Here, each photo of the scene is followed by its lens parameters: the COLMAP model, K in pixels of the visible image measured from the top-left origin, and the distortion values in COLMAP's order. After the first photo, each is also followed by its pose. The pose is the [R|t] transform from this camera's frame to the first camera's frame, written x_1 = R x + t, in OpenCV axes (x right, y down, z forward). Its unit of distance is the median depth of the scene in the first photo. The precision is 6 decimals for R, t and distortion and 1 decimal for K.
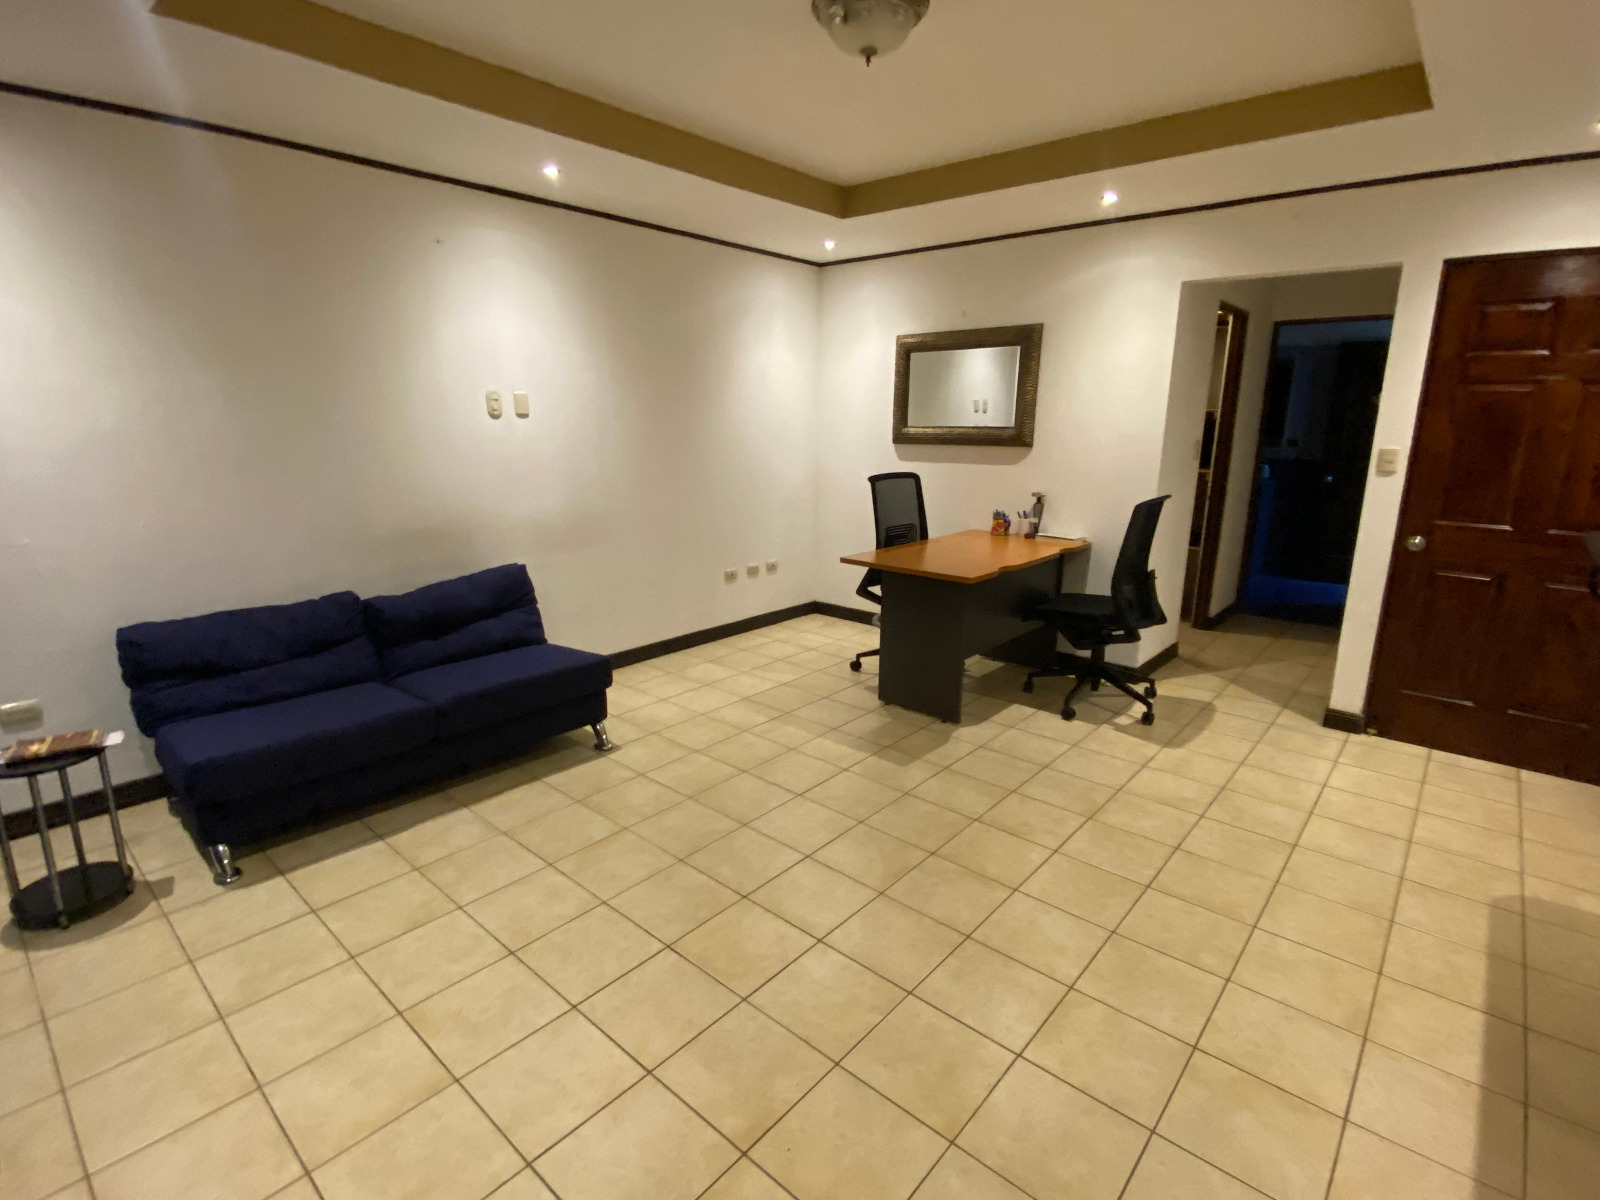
lens RADIAL K [[773.1, 0, 800.0], [0, 773.1, 600.0], [0, 0, 1]] dist [0.084985, -0.019050]
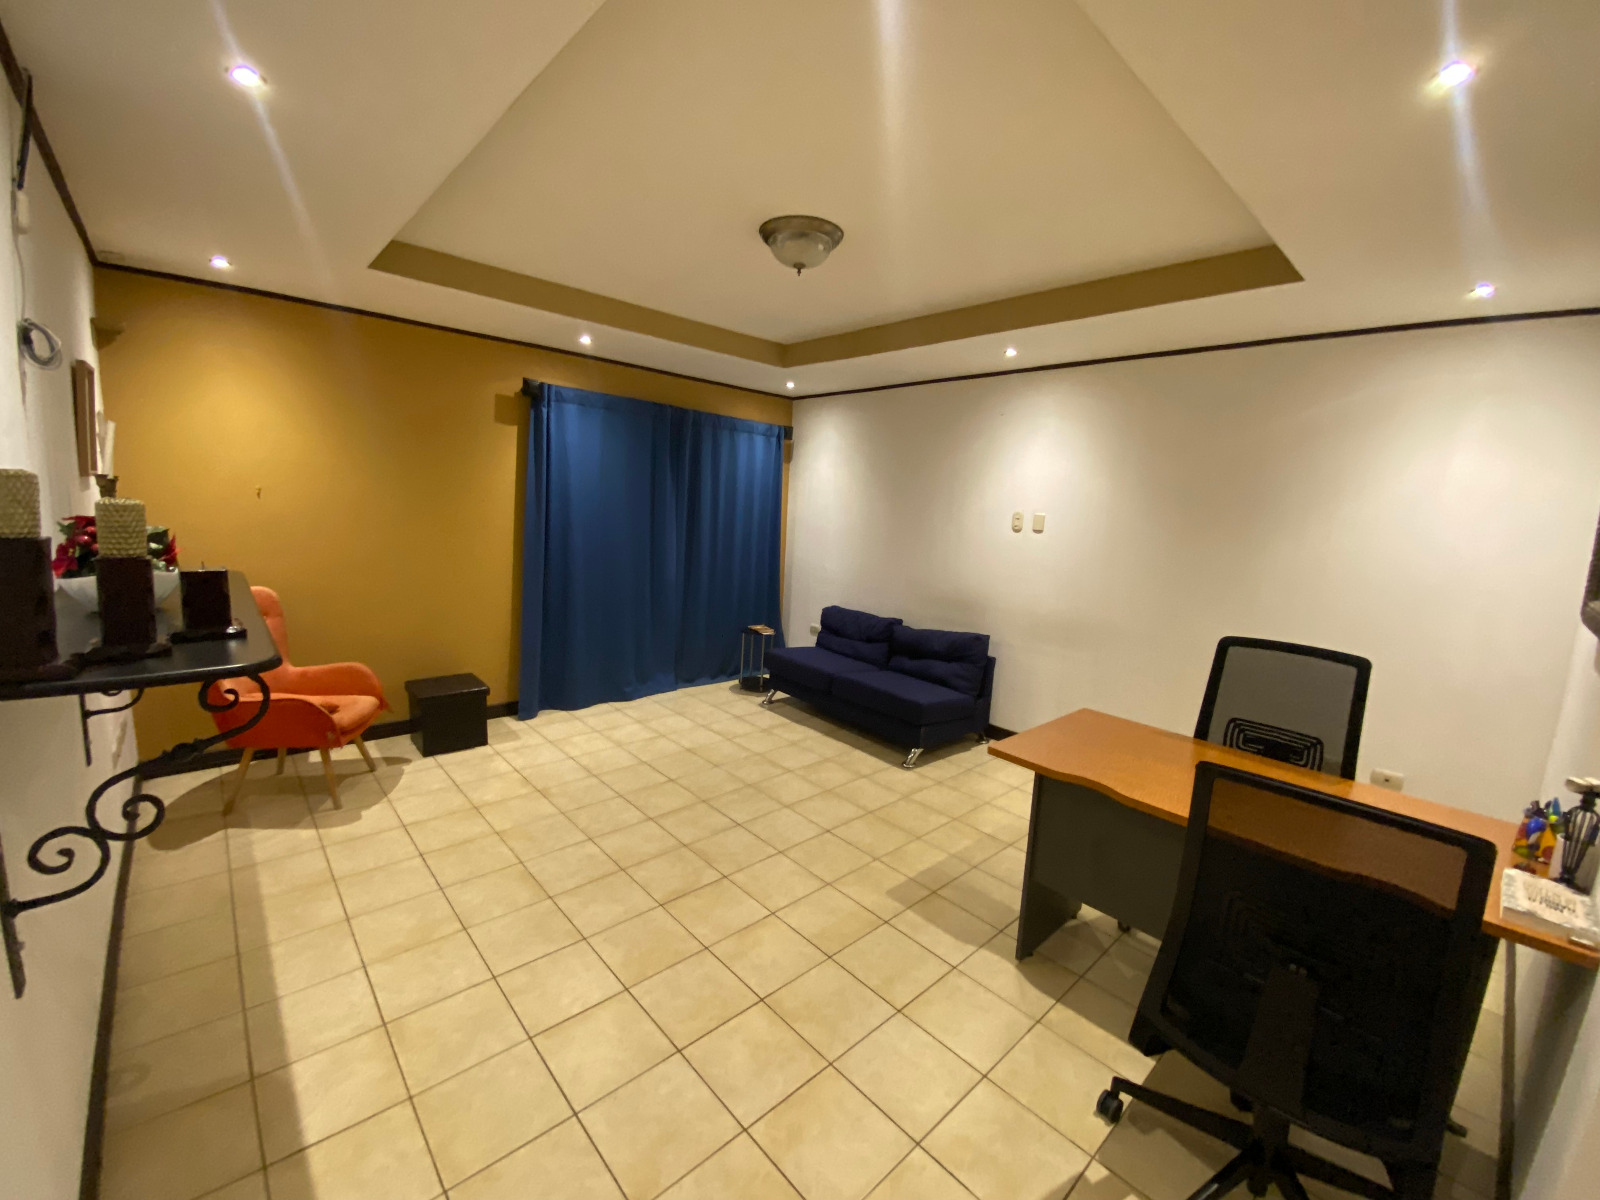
lens RADIAL K [[661.9, 0, 800.0], [0, 661.9, 600.0], [0, 0, 1]] dist [0.078311, -0.000065]
pose [[-0.107727, 0.133648, -0.985156, 1.014227], [-0.292945, 0.942661, 0.159916, -0.246952], [0.950041, 0.305824, -0.062399, 0.951604]]
